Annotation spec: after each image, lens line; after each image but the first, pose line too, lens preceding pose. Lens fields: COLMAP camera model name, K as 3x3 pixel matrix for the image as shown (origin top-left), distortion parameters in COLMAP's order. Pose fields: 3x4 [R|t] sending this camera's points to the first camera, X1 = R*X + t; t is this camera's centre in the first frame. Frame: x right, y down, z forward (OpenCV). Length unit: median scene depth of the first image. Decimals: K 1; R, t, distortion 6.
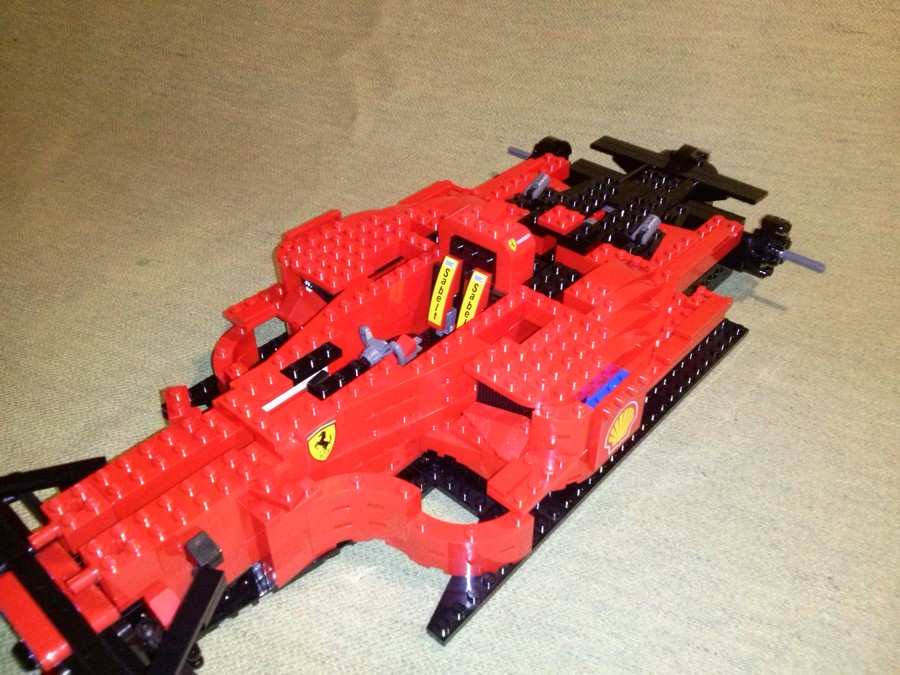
lens RADIAL K [[812.4, 0, 446.8], [0, 812.4, 348.8], [0, 0, 1]] dist [0.089519, -0.289055]
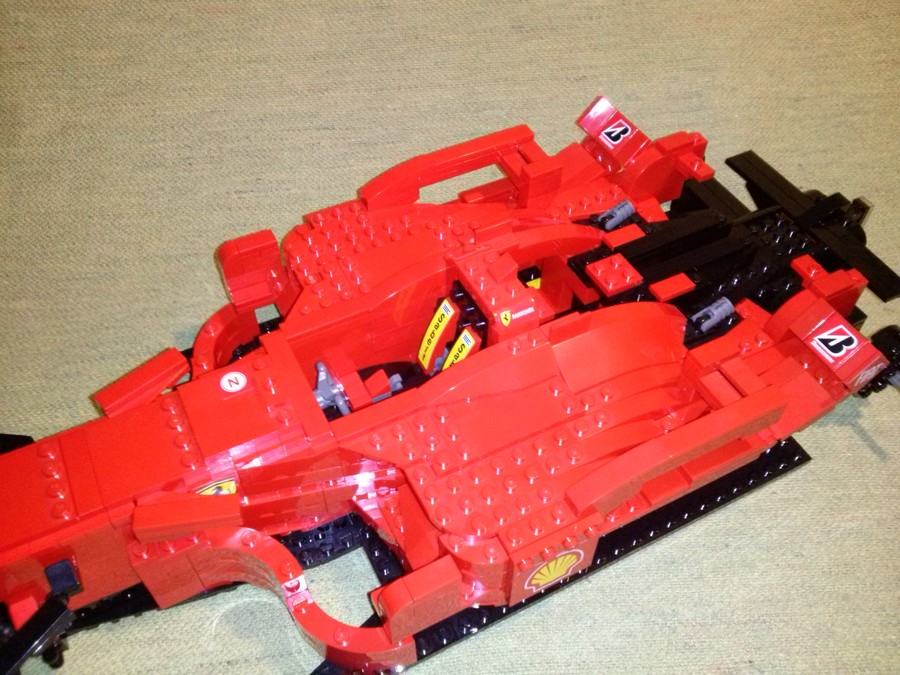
lens RADIAL K [[827.6, 0, 447.7], [0, 827.6, 339.3], [0, 0, 1]] dist [0.097149, -0.330078]
pose [[0.933998, 0.277630, -0.224878, 0.219338], [-0.233394, 0.950674, 0.204317, -0.263296], [0.270510, -0.138347, 0.952725, 0.152794]]
